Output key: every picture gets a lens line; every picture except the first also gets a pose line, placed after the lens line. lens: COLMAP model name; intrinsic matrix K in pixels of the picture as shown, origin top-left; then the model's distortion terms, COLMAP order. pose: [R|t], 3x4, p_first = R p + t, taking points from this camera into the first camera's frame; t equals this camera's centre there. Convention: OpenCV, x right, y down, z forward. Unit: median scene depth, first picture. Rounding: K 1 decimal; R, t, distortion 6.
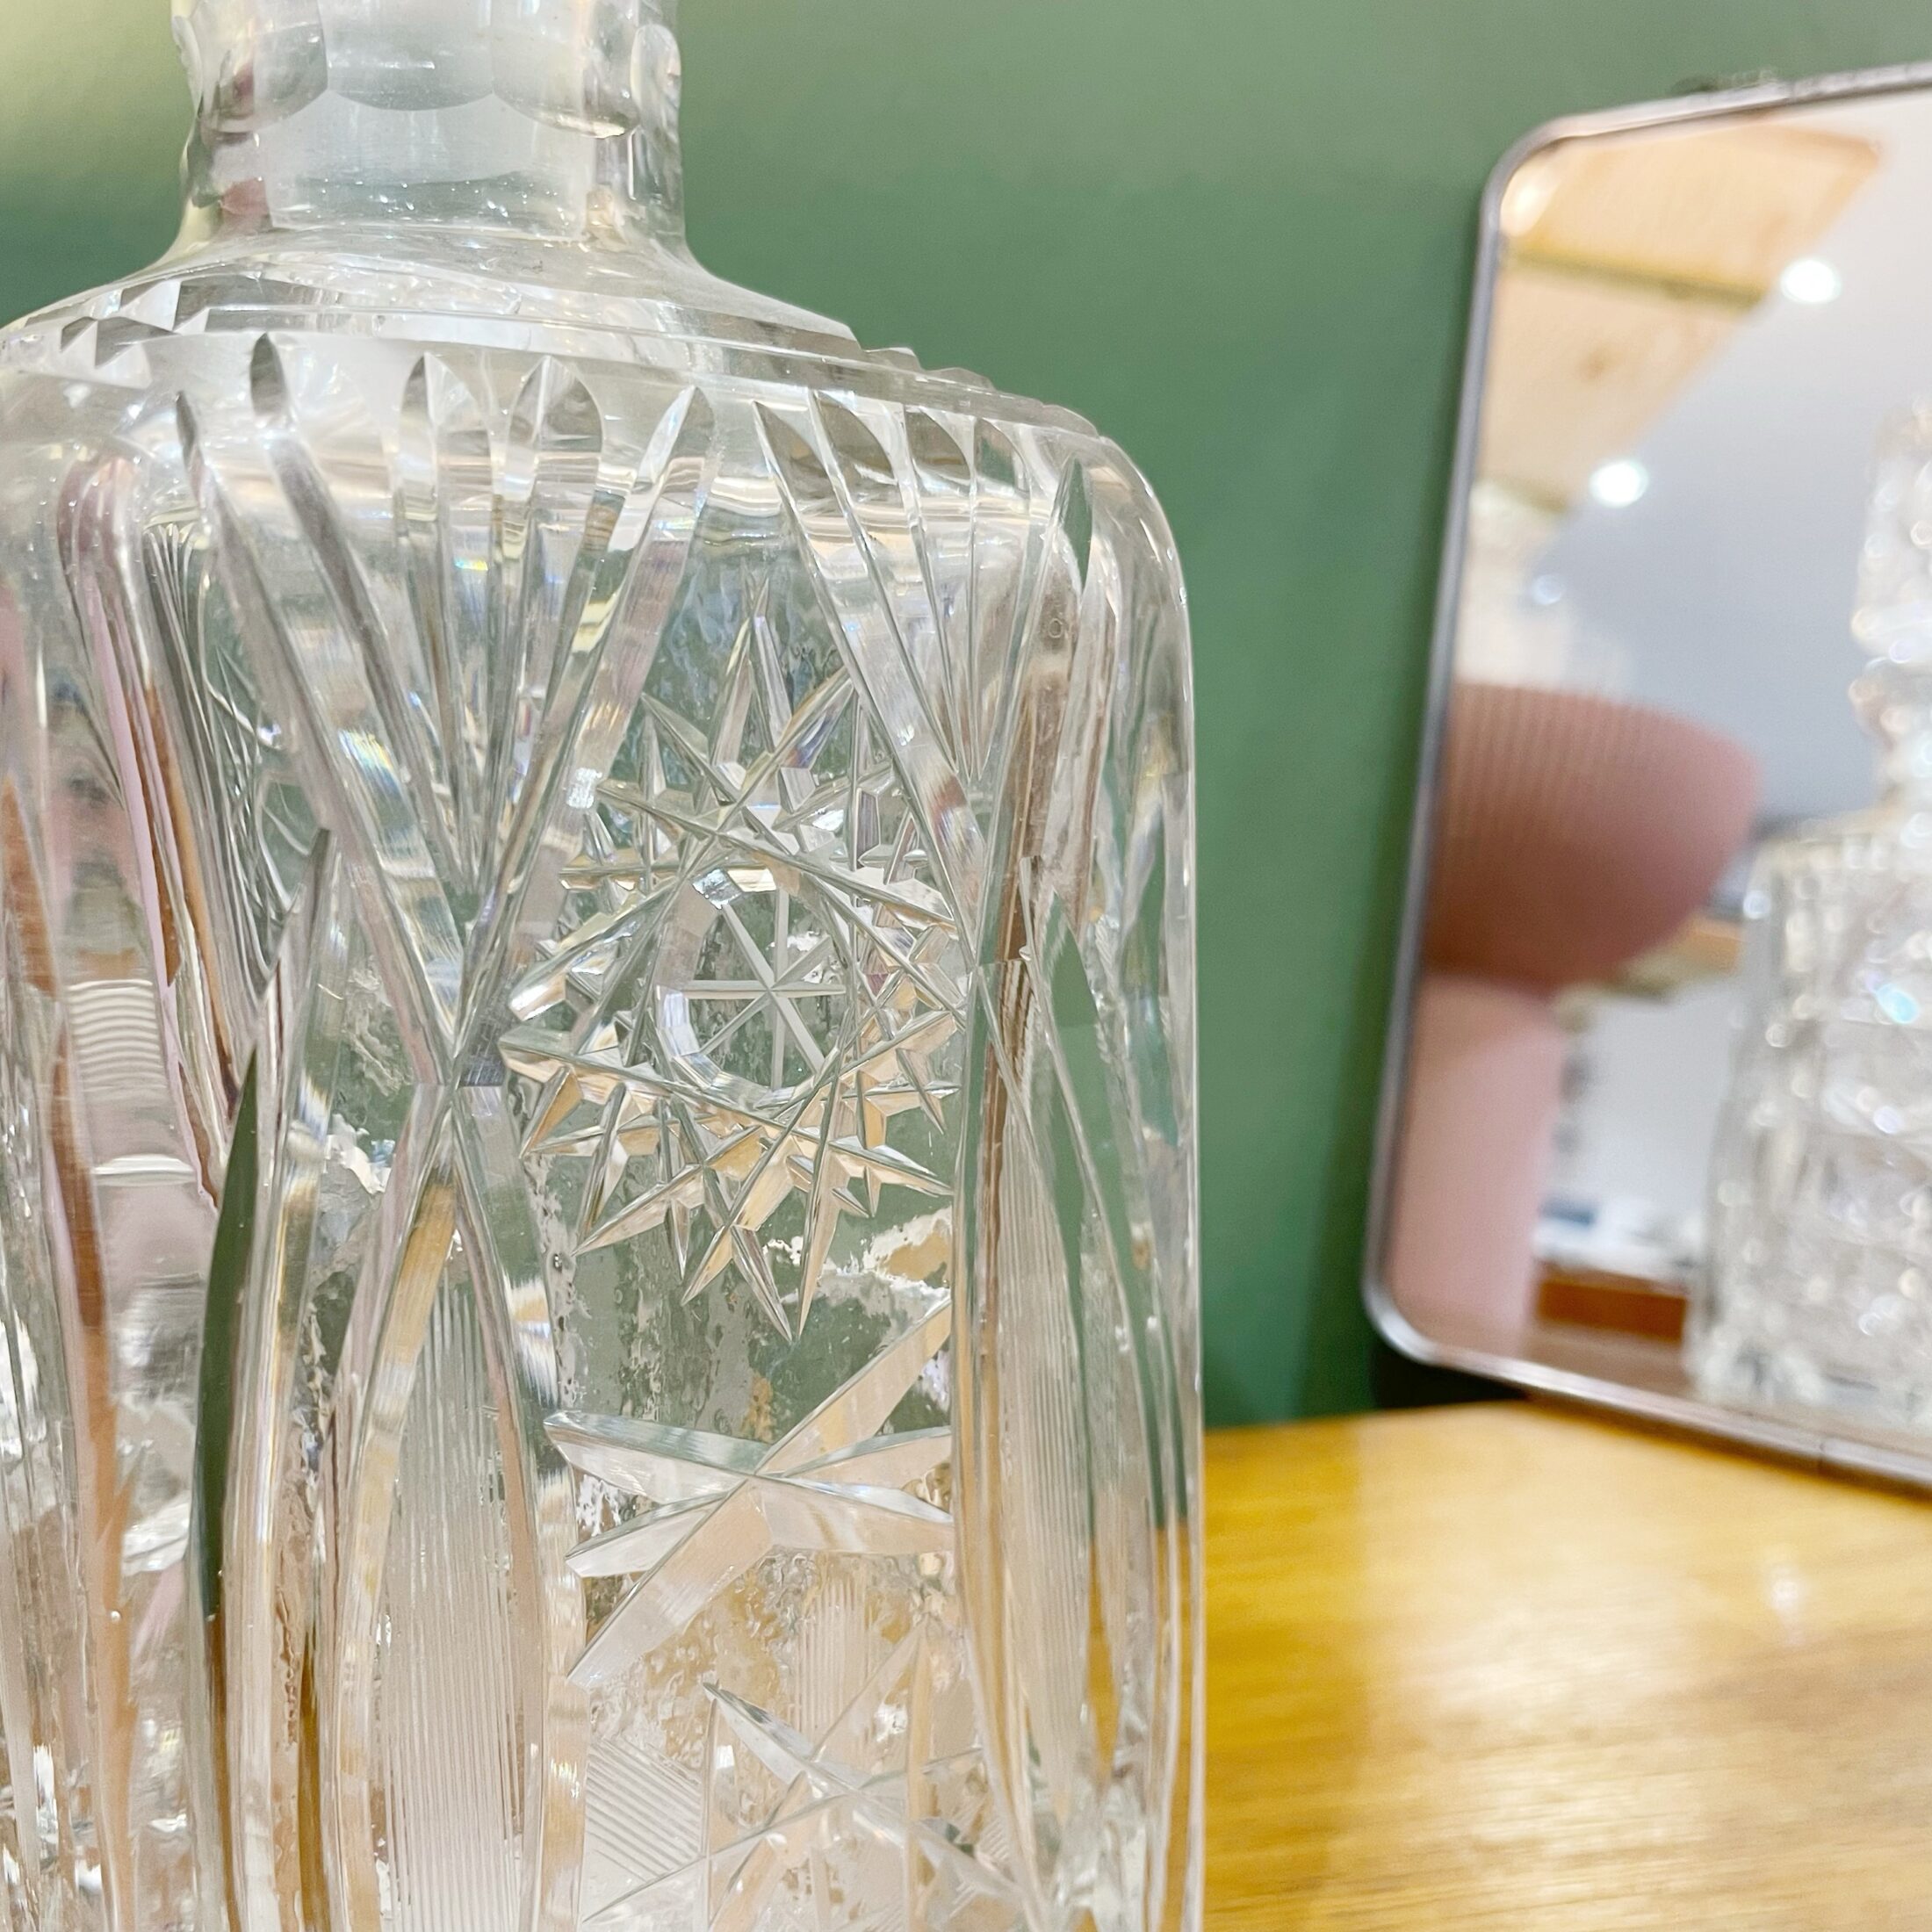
lens RADIAL K [[2014.2, 0, 931.3], [0, 2014.2, 969.3], [0, 0, 1]] dist [0.005804, -0.015593]
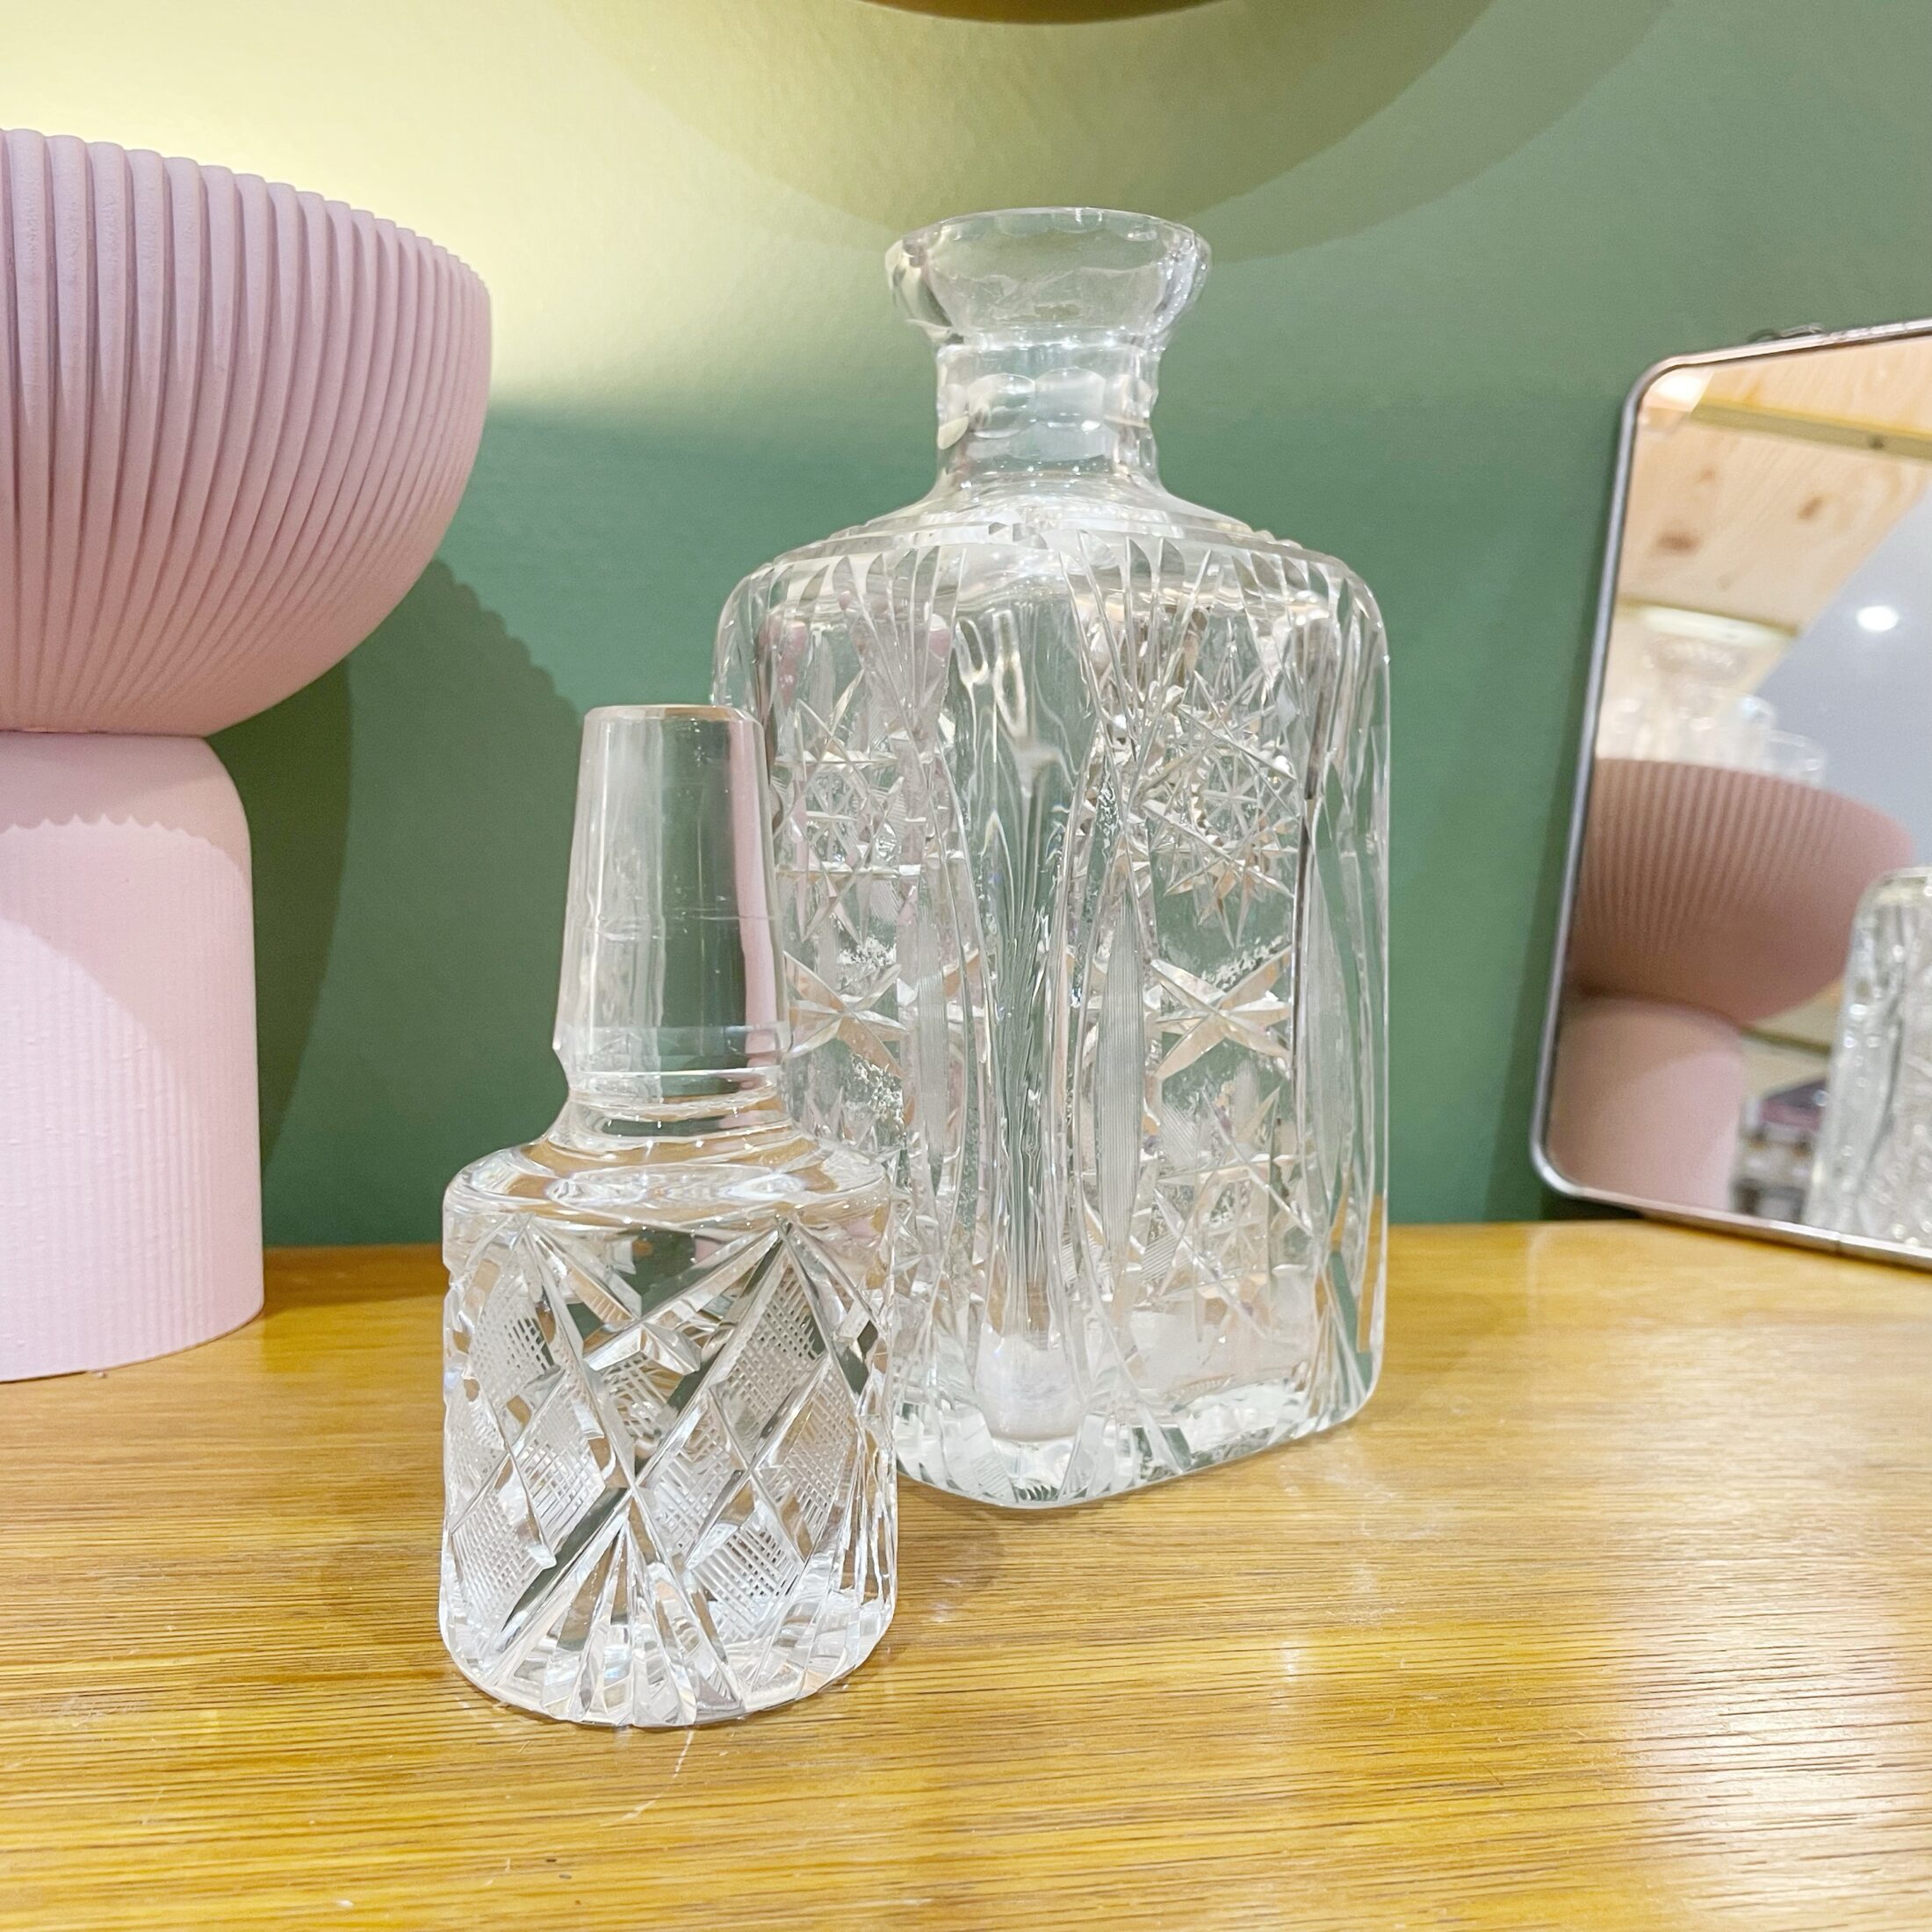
lens RADIAL K [[2014.2, 0, 931.3], [0, 2014.2, 969.3], [0, 0, 1]] dist [0.005804, -0.015593]
pose [[0.992091, 0.024483, -0.123109, -0.092881], [-0.032002, 0.997717, -0.059478, 0.319082], [0.121372, 0.062947, 0.990609, -1.208286]]
